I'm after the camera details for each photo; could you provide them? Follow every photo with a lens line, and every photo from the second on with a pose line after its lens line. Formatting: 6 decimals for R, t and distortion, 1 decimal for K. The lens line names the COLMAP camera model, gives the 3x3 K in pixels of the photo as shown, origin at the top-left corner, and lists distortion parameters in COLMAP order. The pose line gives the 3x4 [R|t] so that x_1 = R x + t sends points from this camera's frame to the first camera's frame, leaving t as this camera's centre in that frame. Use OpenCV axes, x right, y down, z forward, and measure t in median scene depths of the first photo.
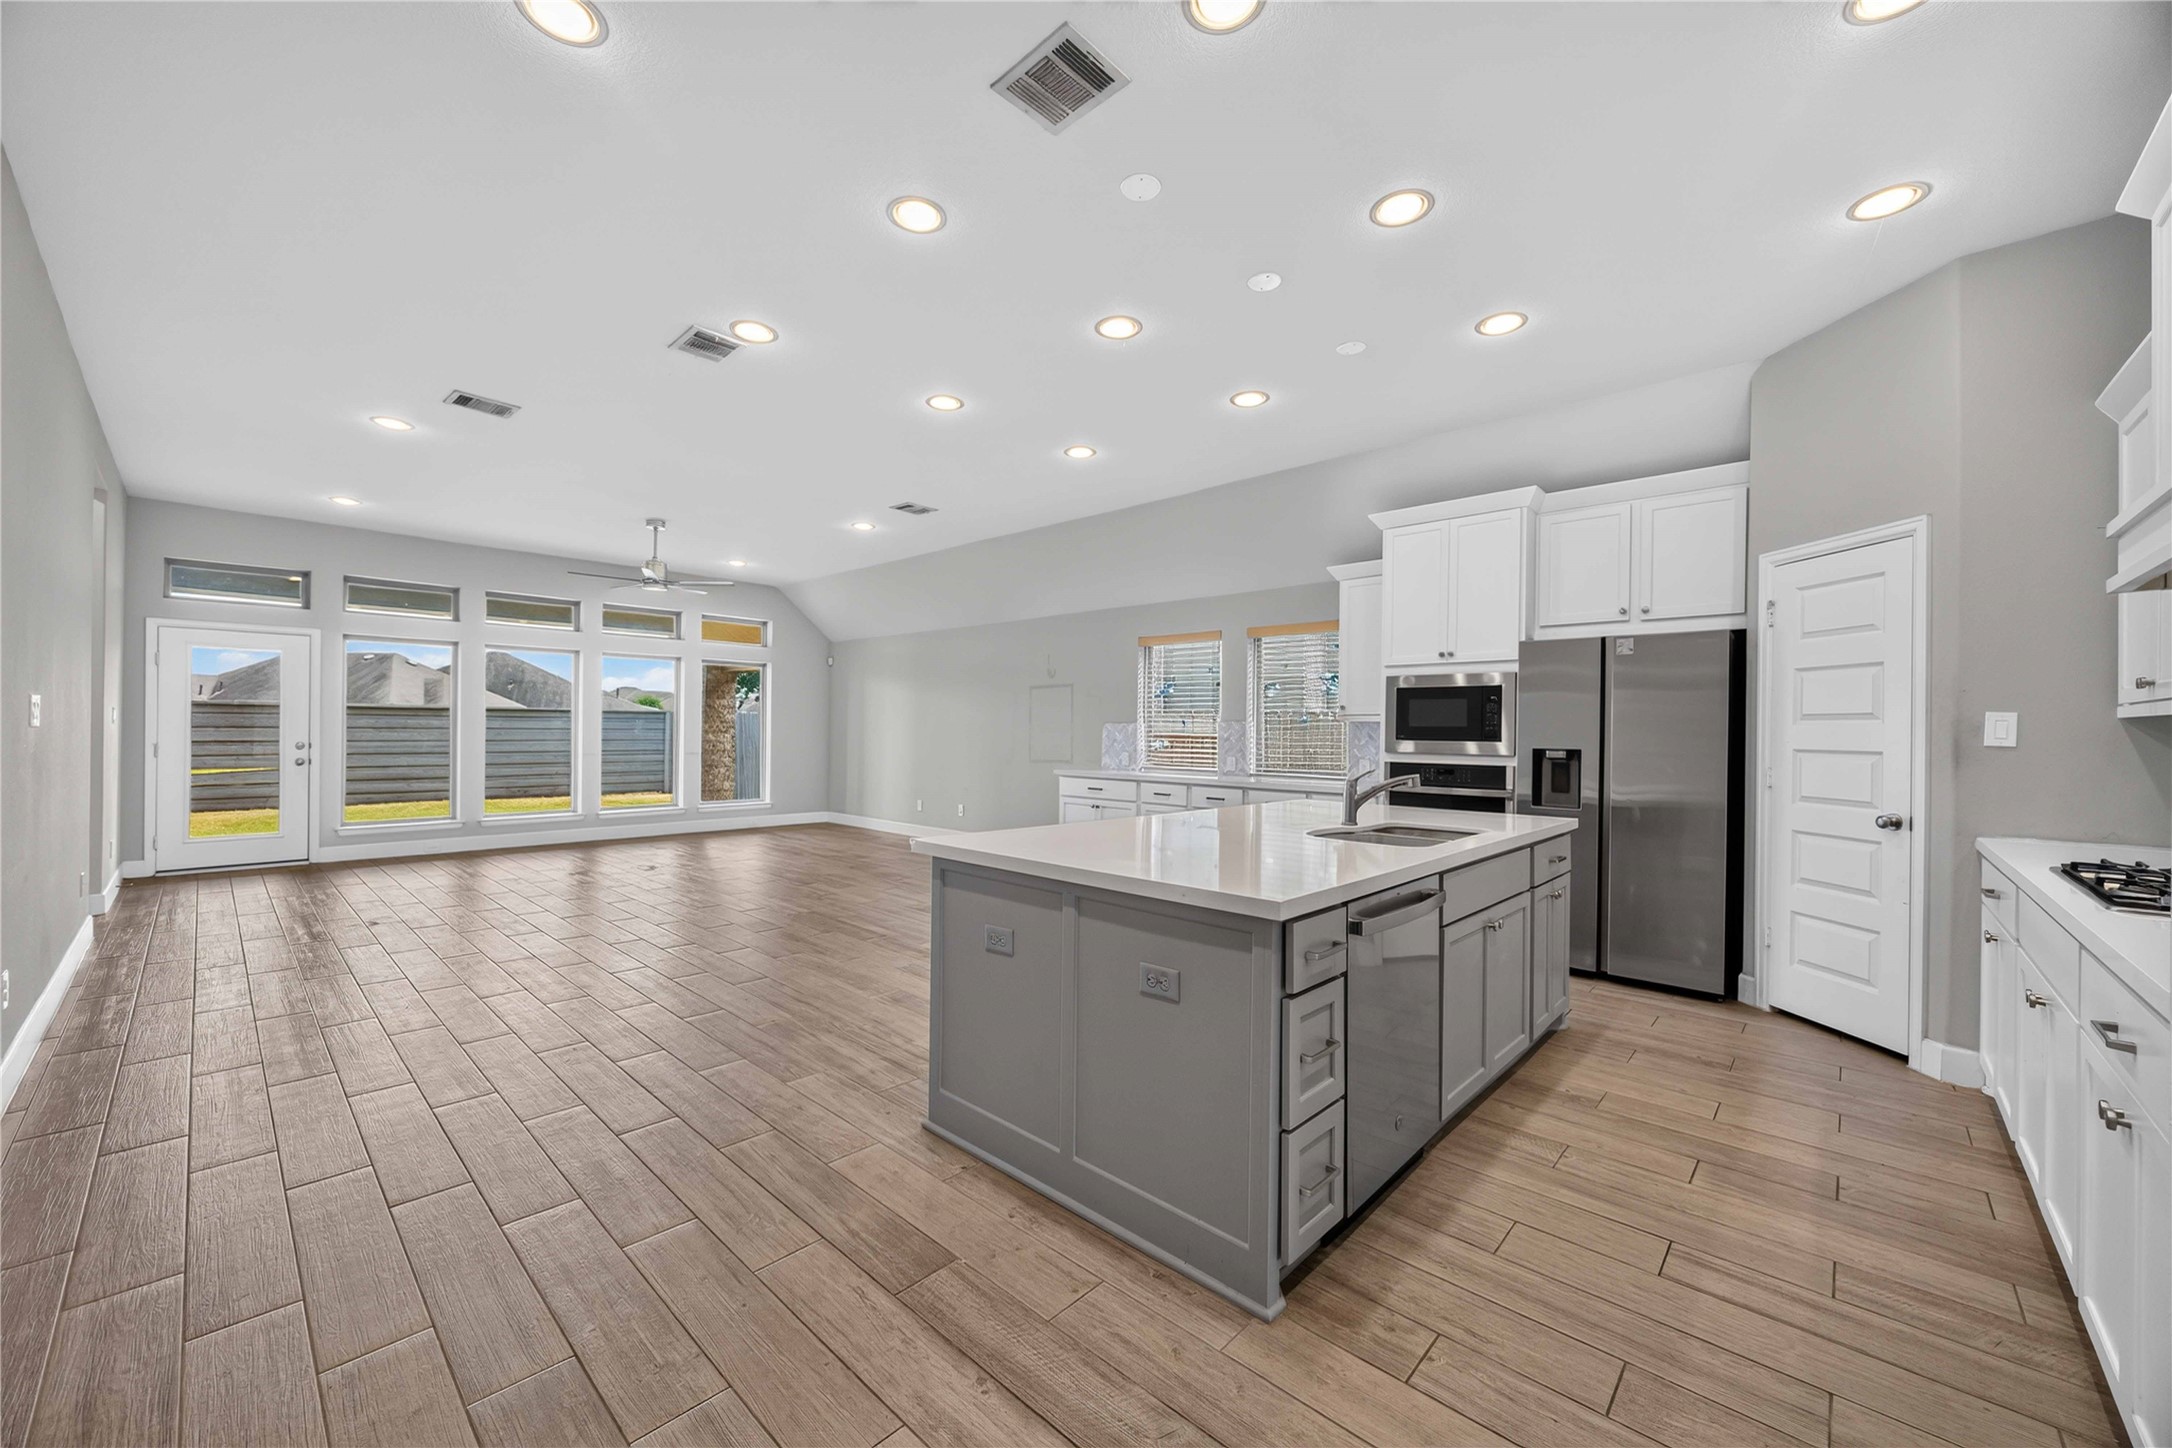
lens RADIAL K [[823.9, 0, 1084.9], [0, 823.9, 727.2], [0, 0, 1]] dist [-0.002560, -0.000017]
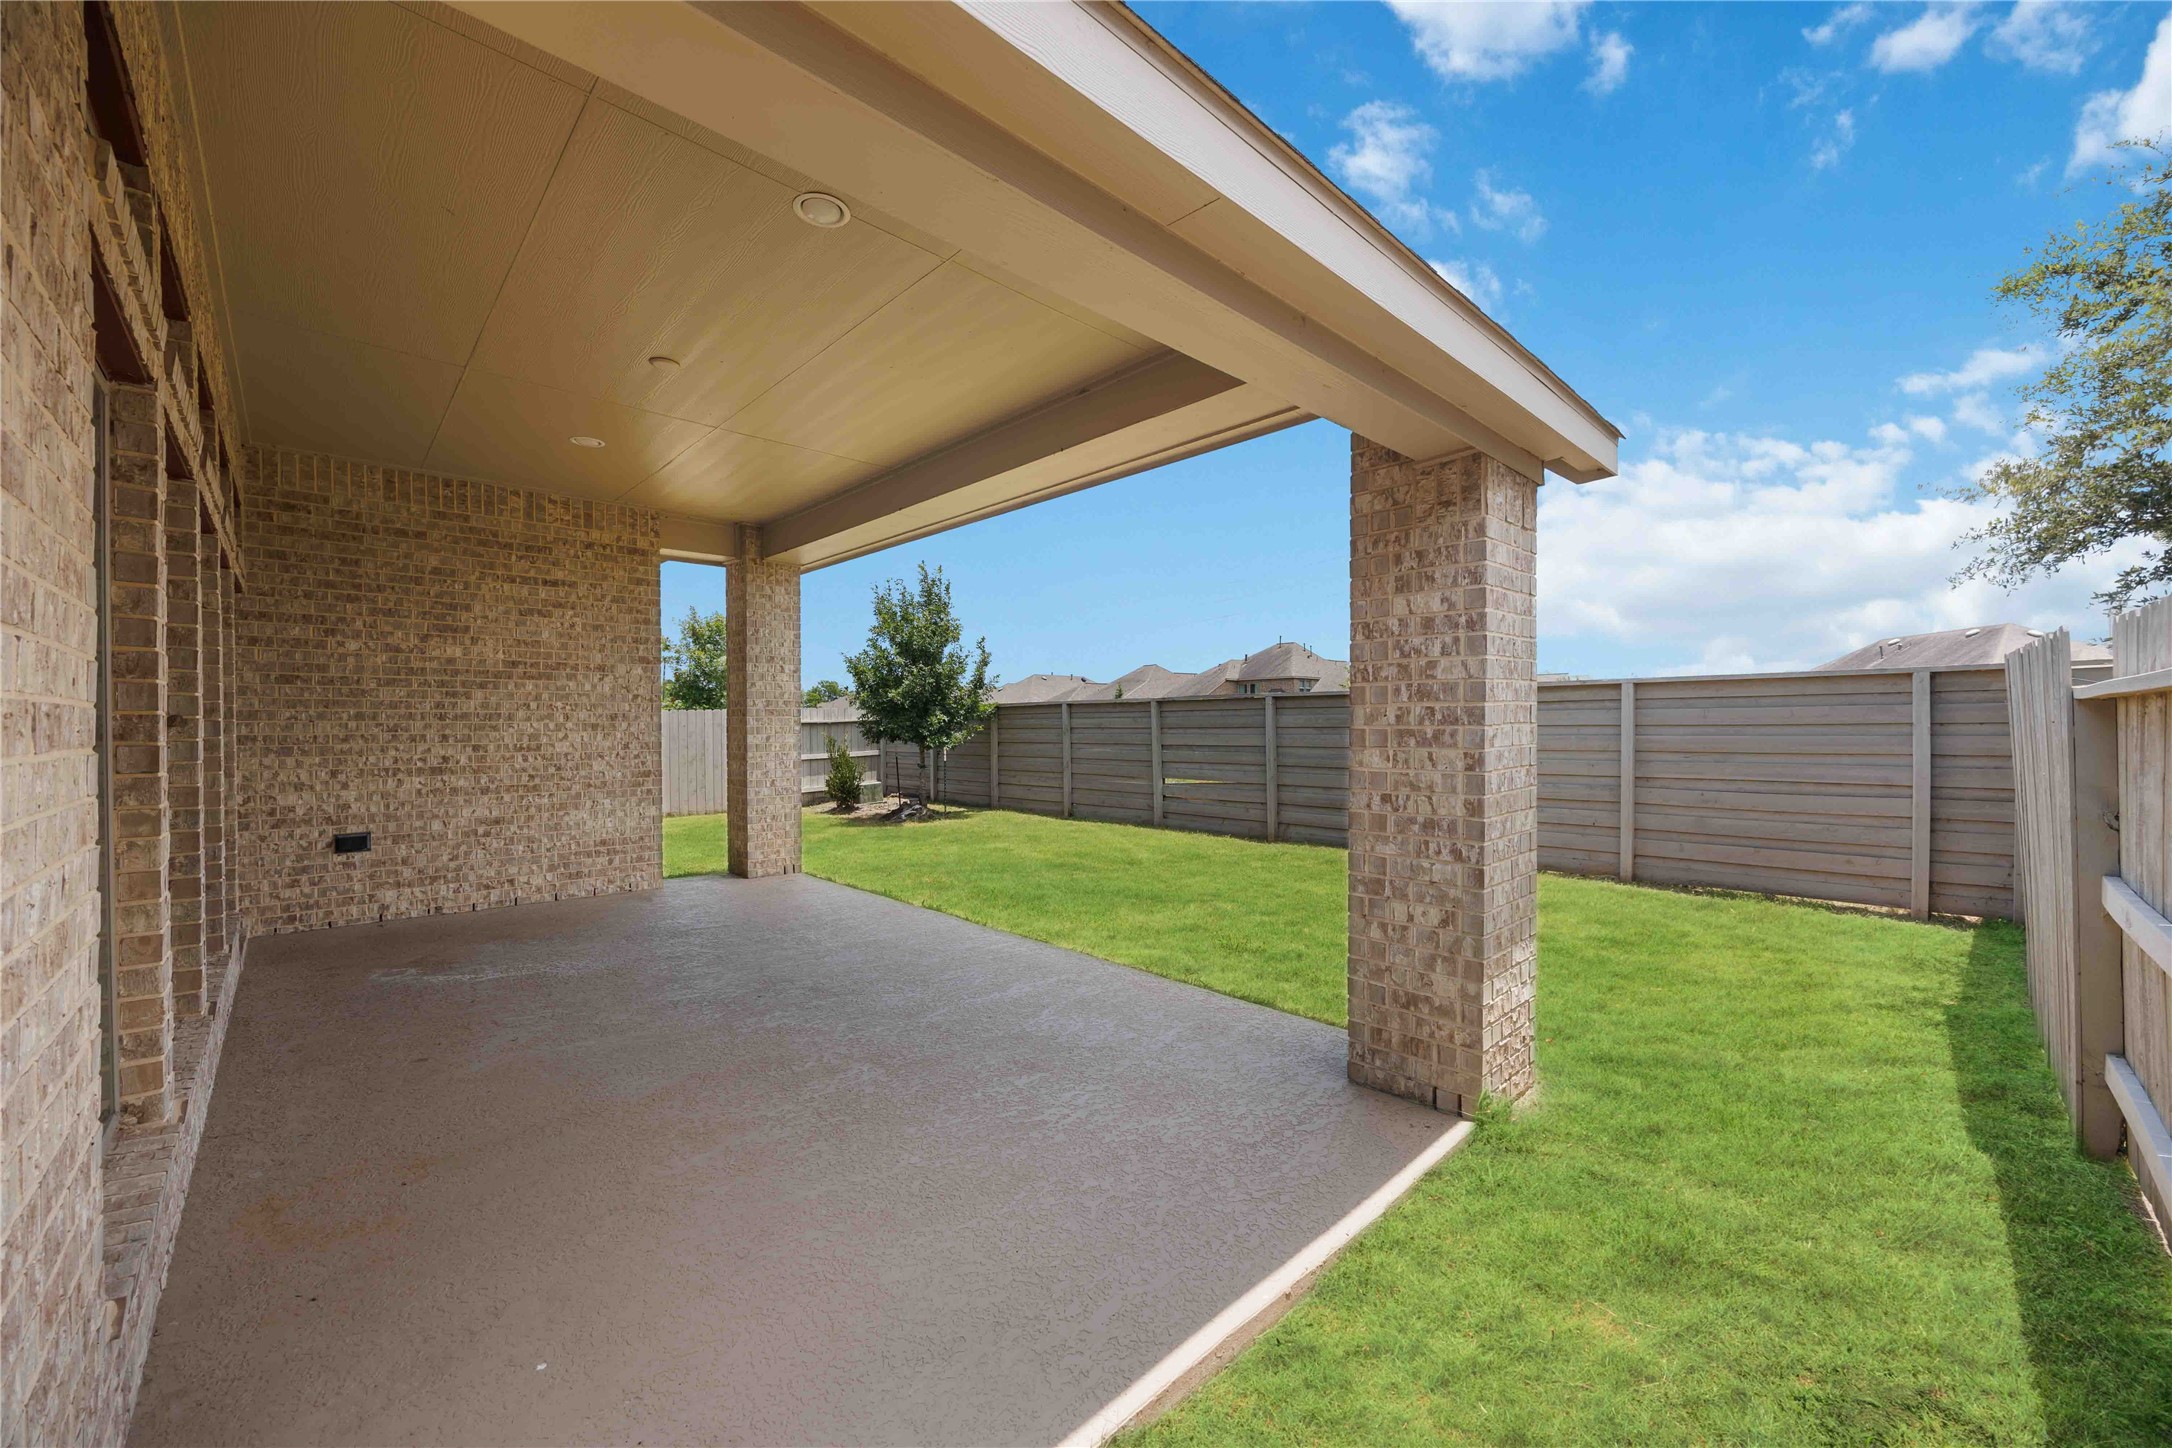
lens RADIAL K [[823.9, 0, 1084.9], [0, 823.9, 727.2], [0, 0, 1]] dist [-0.002560, -0.000017]
pose [[-0.055152, -0.006112, -0.998459, -0.685473], [0.010784, 0.999919, -0.006717, 0.009899], [0.998420, -0.011138, -0.055082, 2.912440]]
